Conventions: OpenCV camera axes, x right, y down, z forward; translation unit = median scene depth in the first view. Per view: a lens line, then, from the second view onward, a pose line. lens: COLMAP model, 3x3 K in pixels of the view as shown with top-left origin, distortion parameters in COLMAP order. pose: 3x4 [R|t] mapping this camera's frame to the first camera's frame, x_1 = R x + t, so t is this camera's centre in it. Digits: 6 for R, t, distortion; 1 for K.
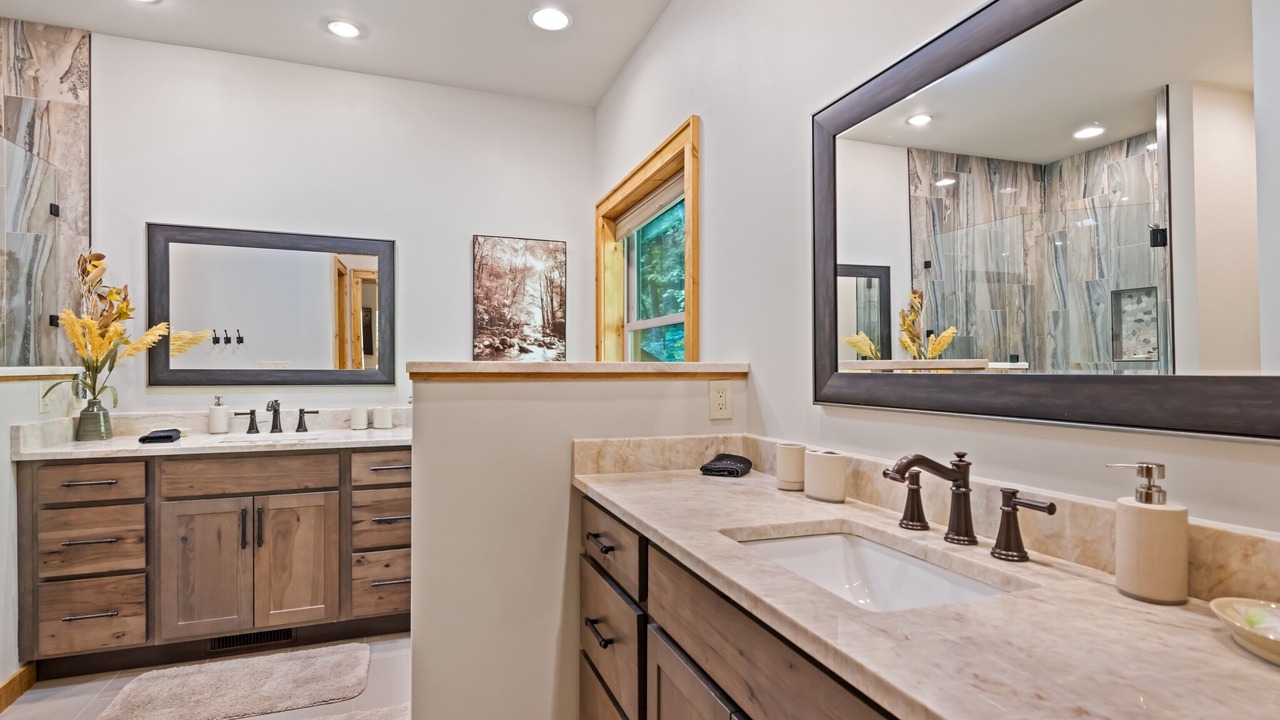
lens RADIAL K [[640.9, 0, 642.8], [0, 640.9, 372.2], [0, 0, 1]] dist [0.018342, -0.008556]
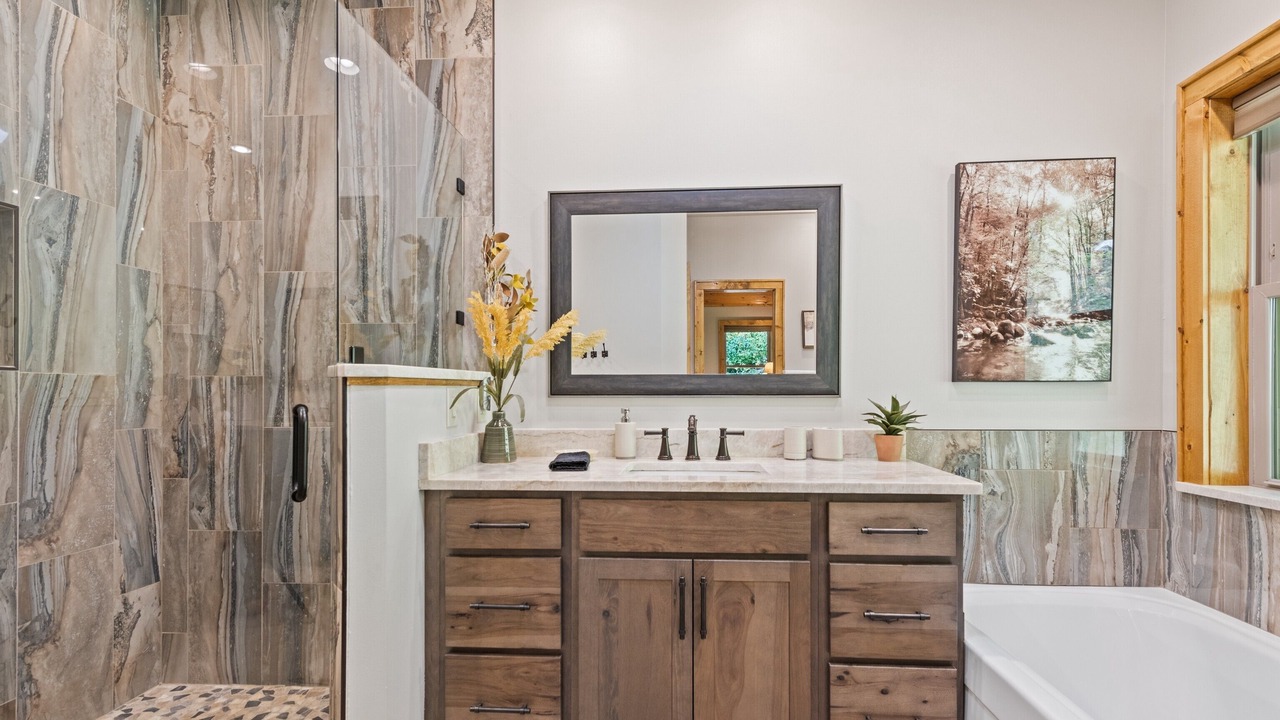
lens RADIAL K [[591.3, 0, 632.3], [0, 591.3, 385.5], [0, 0, 1]] dist [0.017202, -0.004482]
pose [[0.904646, -0.010767, -0.426027, -0.381268], [0.002851, 0.999811, -0.019213, 0.024226], [0.426154, 0.016166, 0.904506, 0.401392]]
